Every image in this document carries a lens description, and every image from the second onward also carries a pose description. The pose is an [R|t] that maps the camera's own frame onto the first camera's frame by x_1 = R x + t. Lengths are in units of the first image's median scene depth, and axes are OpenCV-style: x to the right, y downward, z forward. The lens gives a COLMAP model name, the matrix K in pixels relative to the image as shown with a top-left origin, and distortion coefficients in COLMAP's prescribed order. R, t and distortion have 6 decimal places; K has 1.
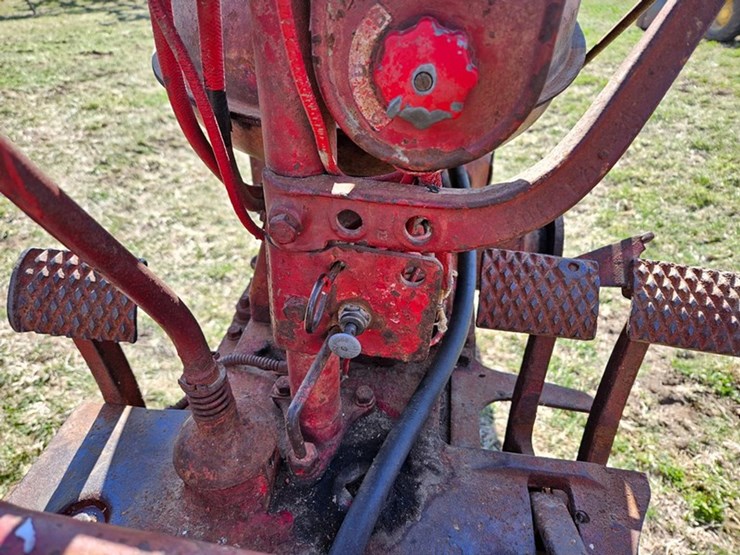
lens RADIAL K [[505.0, 0, 365.8], [0, 505.0, 281.9], [0, 0, 1]] dist [0.055350, -0.056470]
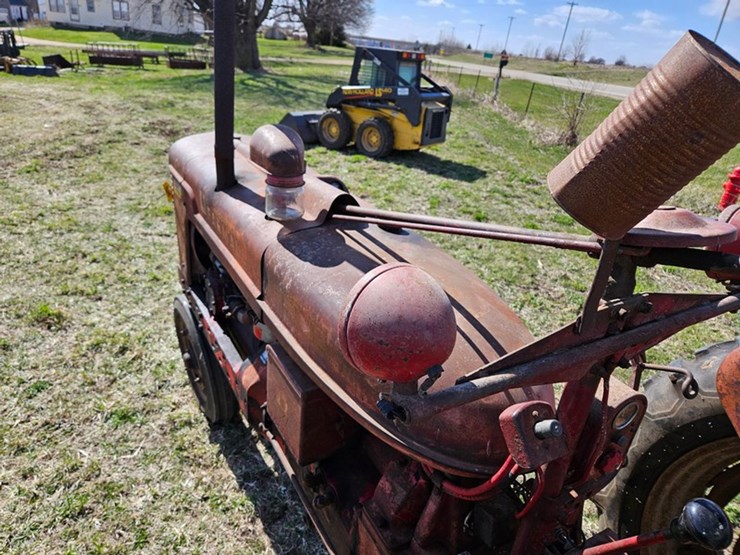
lens RADIAL K [[503.3, 0, 357.1], [0, 503.3, 277.7], [0, 0, 1]] dist [0.064580, -0.058736]
pose [[0.790079, -0.226545, 0.569608, -0.338702], [0.311222, 0.948783, -0.054332, -0.218609], [-0.528125, 0.220201, 0.820119, -0.144121]]
